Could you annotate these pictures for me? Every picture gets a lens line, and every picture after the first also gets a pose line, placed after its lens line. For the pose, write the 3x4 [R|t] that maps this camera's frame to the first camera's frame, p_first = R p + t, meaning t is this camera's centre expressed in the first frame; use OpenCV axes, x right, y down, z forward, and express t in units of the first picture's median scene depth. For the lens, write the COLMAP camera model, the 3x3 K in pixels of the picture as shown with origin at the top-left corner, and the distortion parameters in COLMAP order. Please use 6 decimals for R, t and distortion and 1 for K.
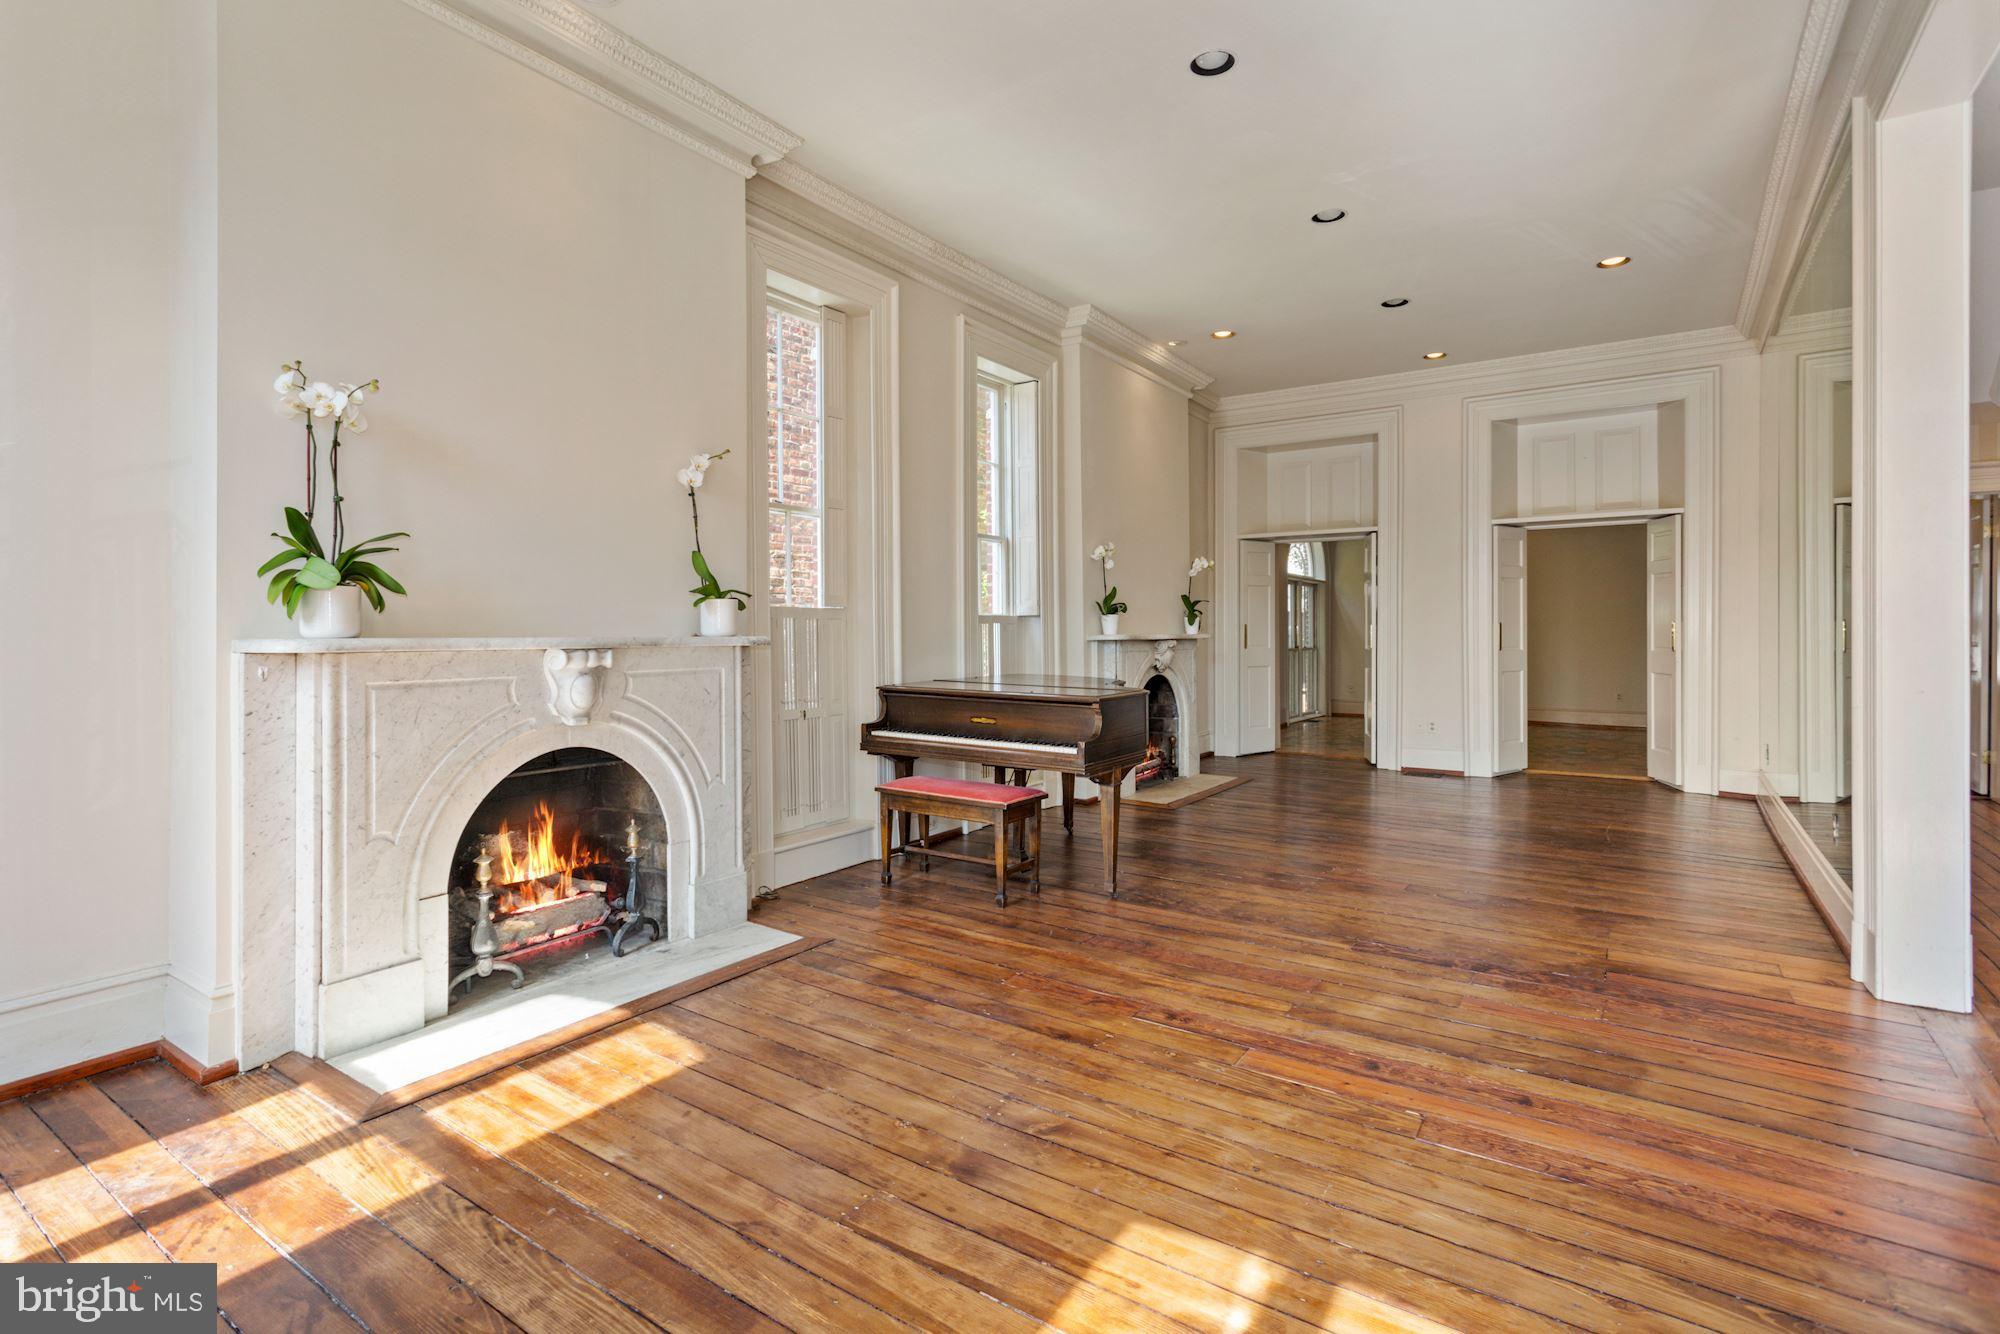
lens RADIAL K [[911.6, 0, 1003.5], [0, 911.6, 625.9], [0, 0, 1]] dist [-0.000235, -0.000091]
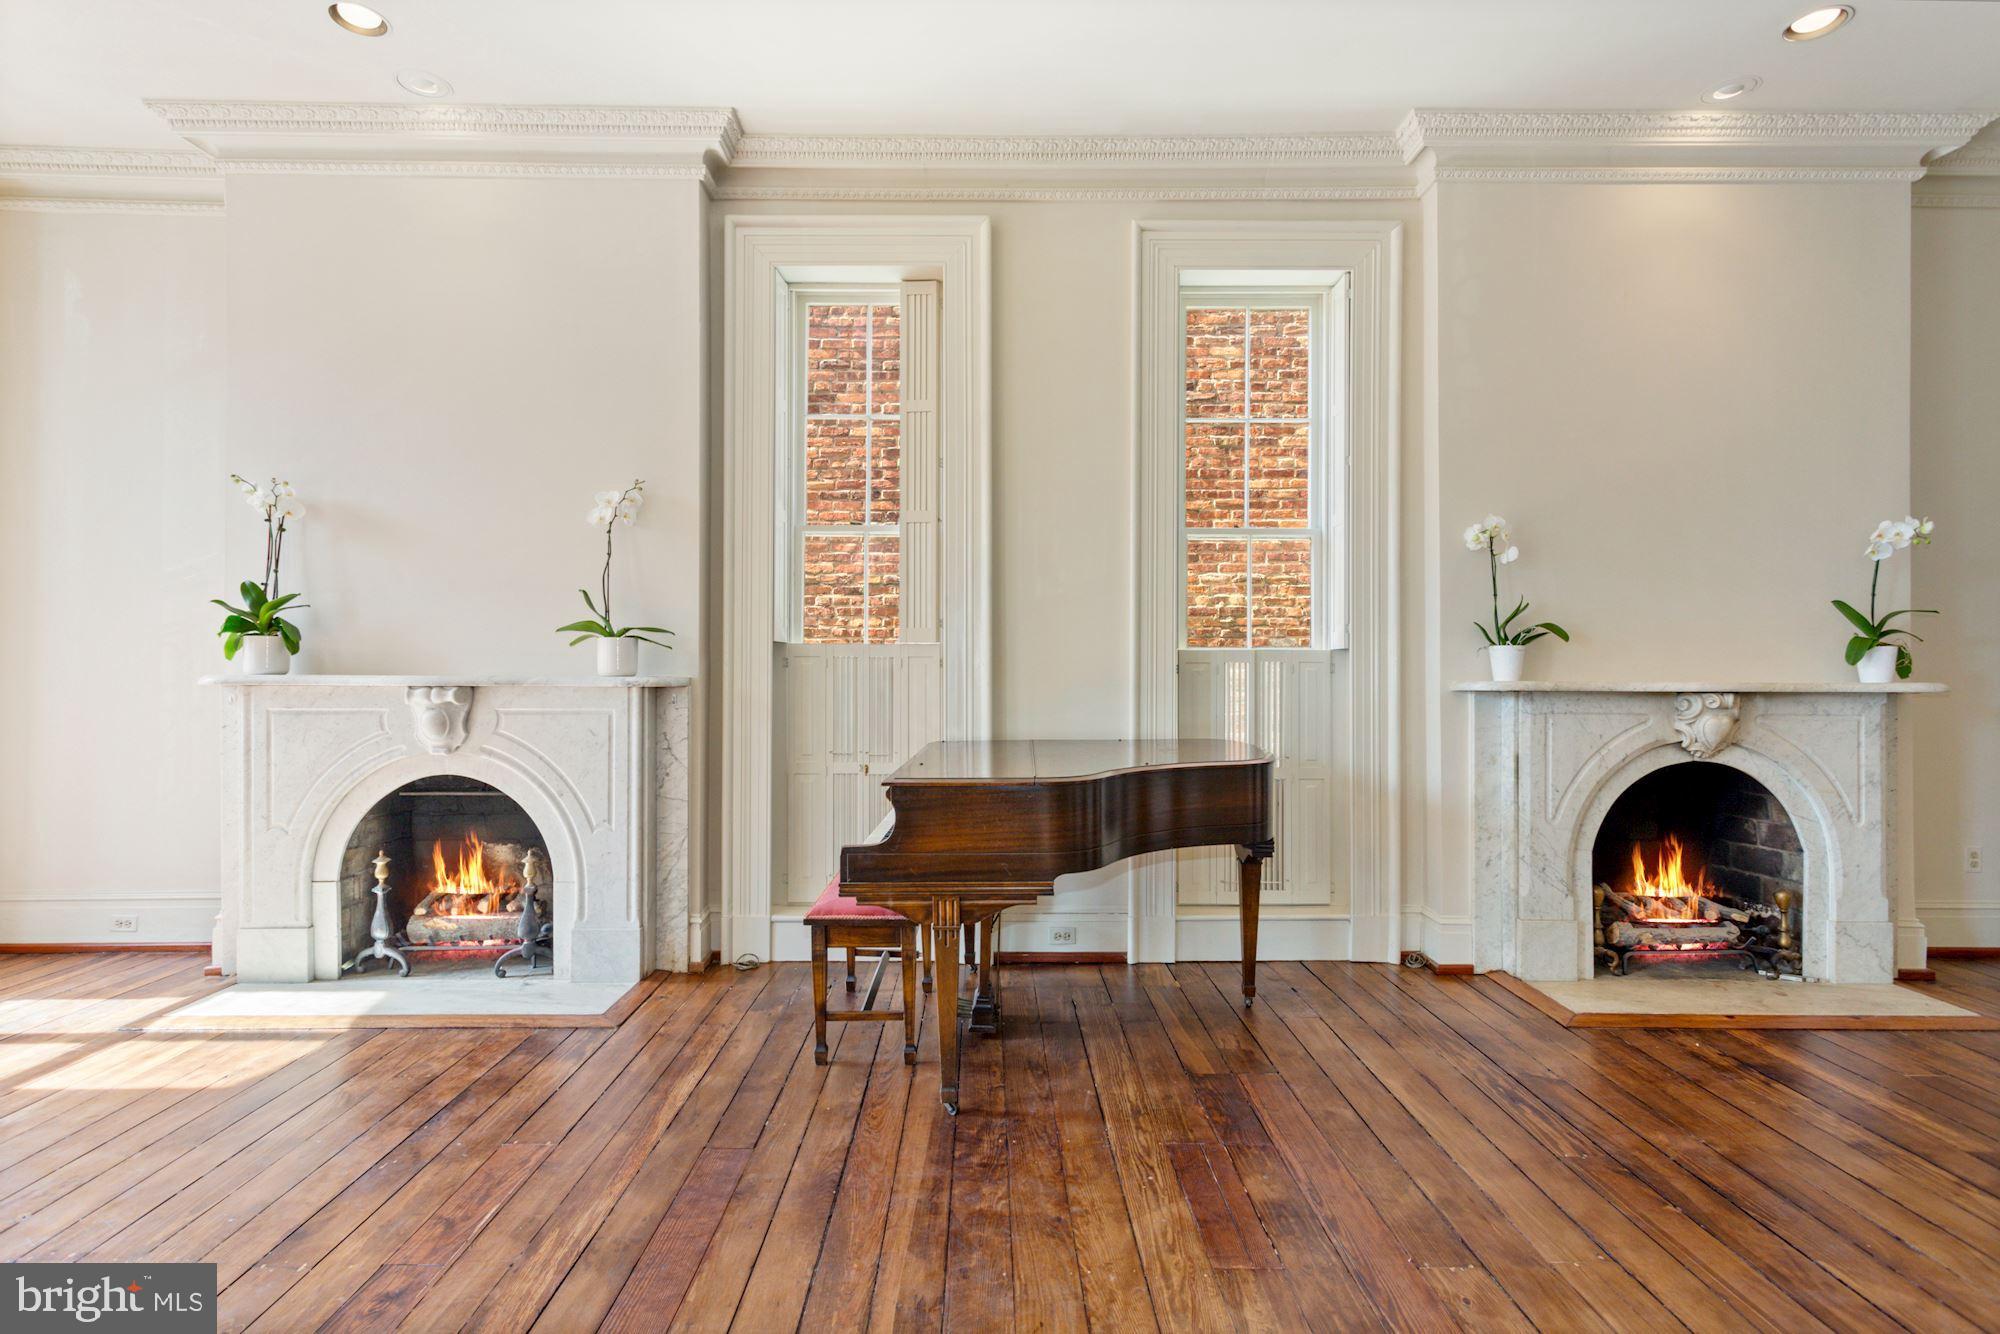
lens RADIAL K [[950.8, 0, 989.3], [0, 950.8, 664.5], [0, 0, 1]] dist [0.004428, 0.000680]
pose [[0.584842, -0.001669, -0.811145, 0.843823], [0.000730, 0.999999, -0.001531, 0.000762], [0.811147, 0.000303, 0.584843, 0.846252]]
